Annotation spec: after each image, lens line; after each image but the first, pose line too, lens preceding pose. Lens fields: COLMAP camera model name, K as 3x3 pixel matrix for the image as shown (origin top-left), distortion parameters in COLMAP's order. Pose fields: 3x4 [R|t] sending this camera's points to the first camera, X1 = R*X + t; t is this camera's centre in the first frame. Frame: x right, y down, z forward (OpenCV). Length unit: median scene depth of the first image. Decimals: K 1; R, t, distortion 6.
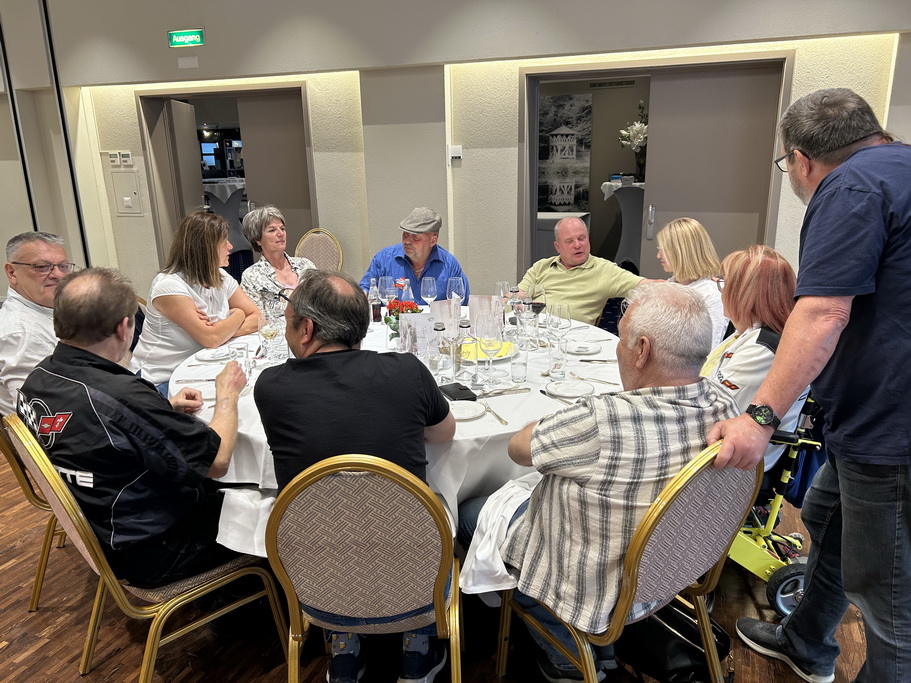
lens RADIAL K [[680.8, 0, 431.1], [0, 680.8, 342.5], [0, 0, 1]] dist [0.032539, -0.018799]
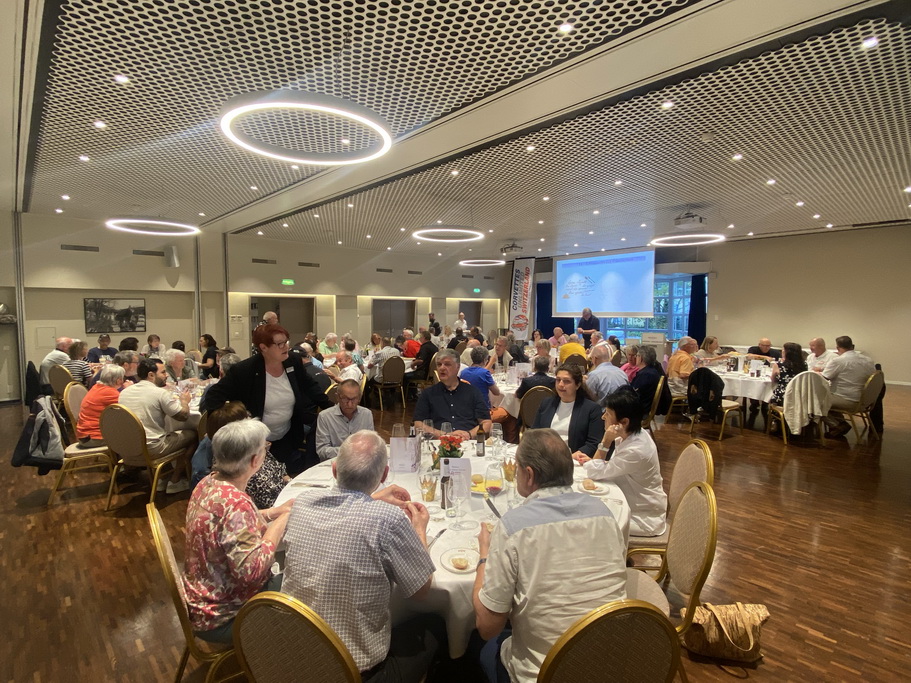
lens RADIAL K [[456.2, 0, 460.3], [0, 456.2, 342.7], [0, 0, 1]] dist [-0.005950, -0.000941]
pose [[0.408546, -0.032971, 0.912142, -1.966001], [0.253742, 0.964057, -0.078803, 0.202371], [-0.876758, 0.263643, 0.402228, -0.486209]]
